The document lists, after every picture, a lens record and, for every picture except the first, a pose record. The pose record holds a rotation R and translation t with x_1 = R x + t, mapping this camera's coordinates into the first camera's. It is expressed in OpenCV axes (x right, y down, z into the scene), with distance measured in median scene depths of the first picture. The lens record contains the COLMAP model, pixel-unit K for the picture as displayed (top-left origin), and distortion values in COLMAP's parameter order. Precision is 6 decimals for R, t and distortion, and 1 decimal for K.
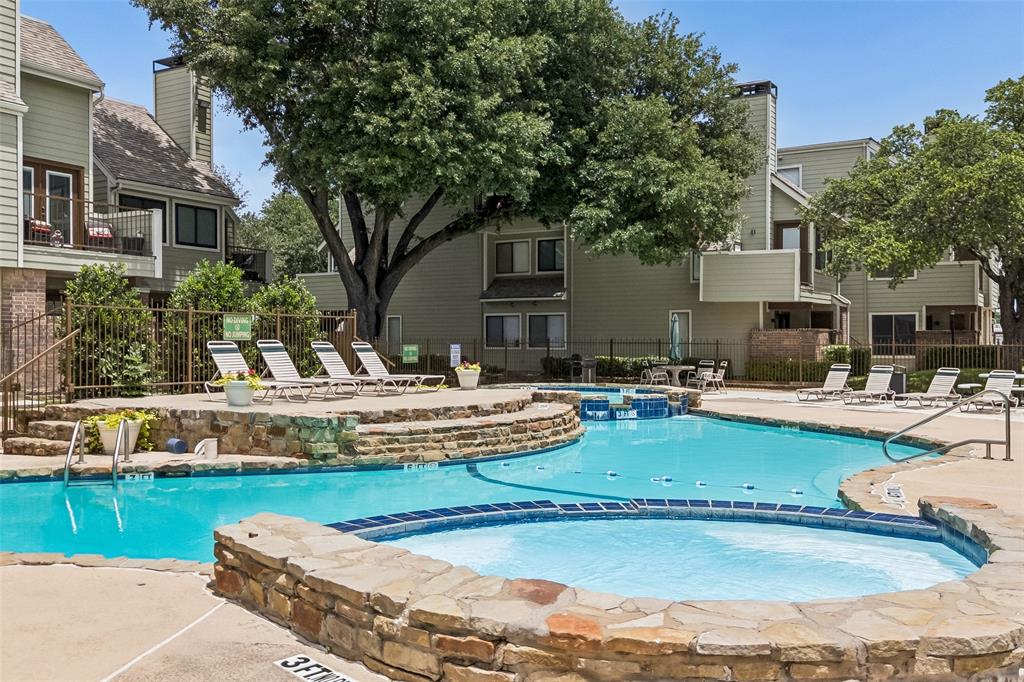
lens RADIAL K [[926.4, 0, 473.2], [0, 926.4, 341.5], [0, 0, 1]] dist [0.067188, -0.008352]
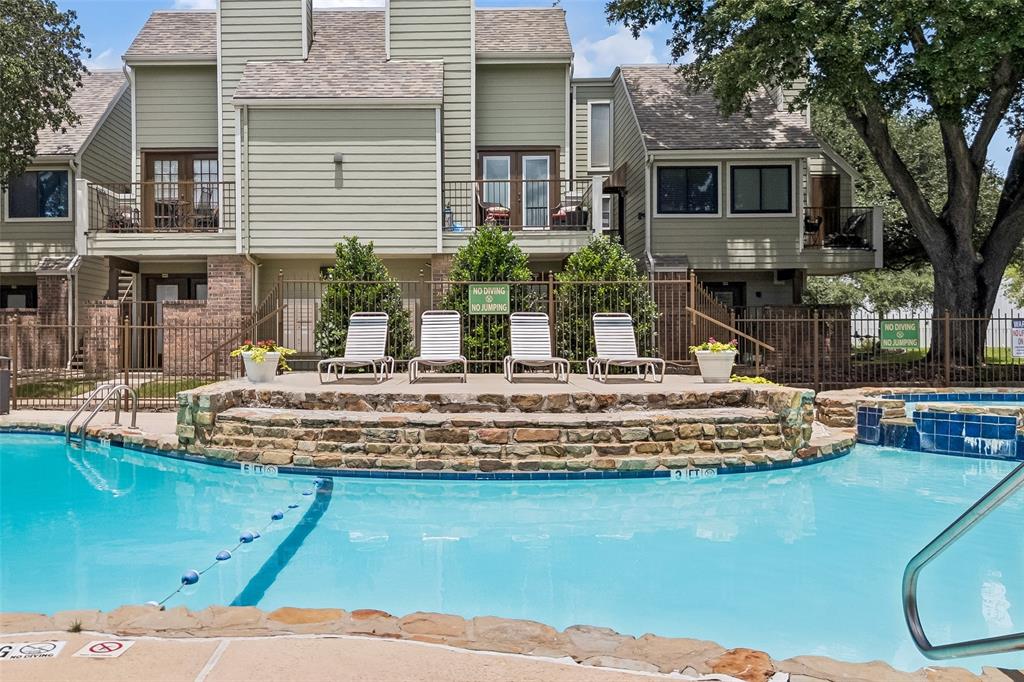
lens RADIAL K [[926.4, 0, 473.2], [0, 926.4, 341.5], [0, 0, 1]] dist [0.067188, -0.008352]
pose [[0.505499, -0.005025, -0.862813, 0.430688], [0.001222, 0.999986, -0.005108, 0.025510], [0.862826, 0.001527, 0.505498, 0.509680]]
